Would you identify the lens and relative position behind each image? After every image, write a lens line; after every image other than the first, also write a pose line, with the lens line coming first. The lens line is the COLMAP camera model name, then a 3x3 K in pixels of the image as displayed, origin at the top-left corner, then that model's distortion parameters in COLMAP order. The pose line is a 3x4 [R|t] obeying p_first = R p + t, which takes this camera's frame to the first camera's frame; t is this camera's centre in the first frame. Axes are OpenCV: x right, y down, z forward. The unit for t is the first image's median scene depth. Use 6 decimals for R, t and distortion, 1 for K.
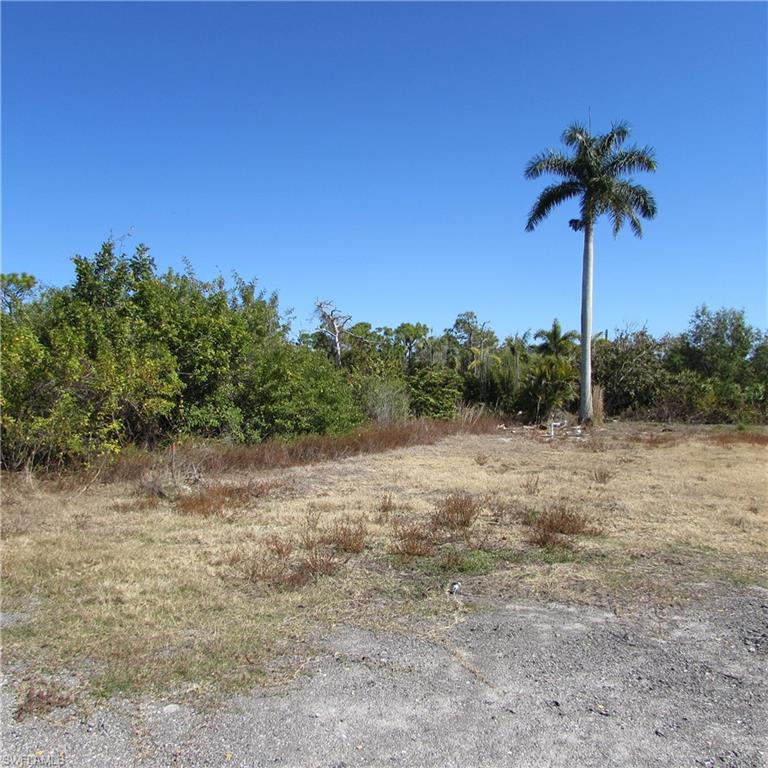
lens RADIAL K [[719.3, 0, 382.7], [0, 719.3, 380.7], [0, 0, 1]] dist [-0.041102, 0.000000]
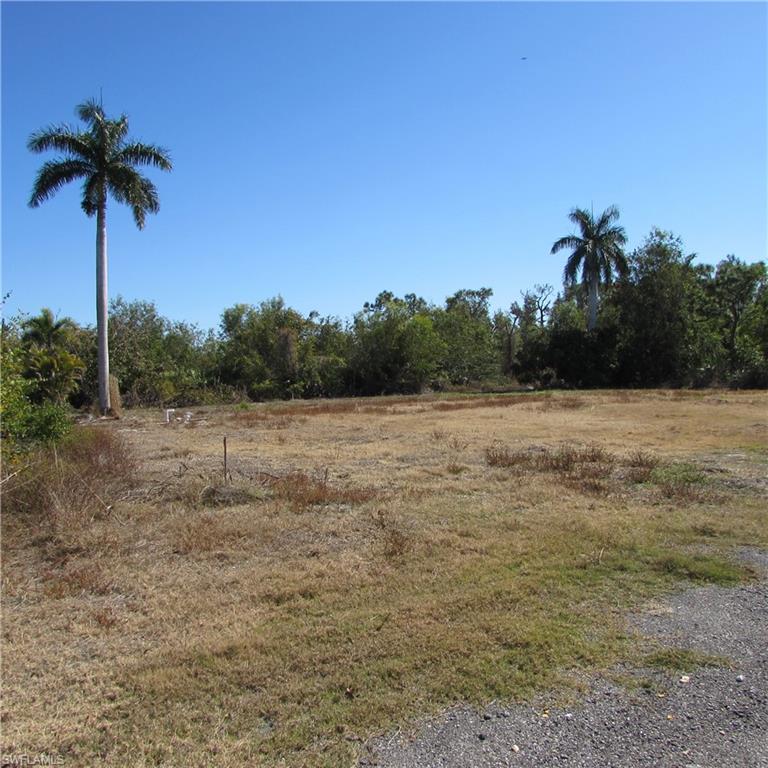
lens RADIAL K [[719.3, 0, 384.3], [0, 719.3, 376.4], [0, 0, 1]] dist [-0.041102, 0.000000]
pose [[0.619095, -0.039364, 0.784329, -0.263725], [0.034199, 0.999147, 0.023152, -0.001160], [-0.784571, 0.012490, 0.619913, 0.110132]]
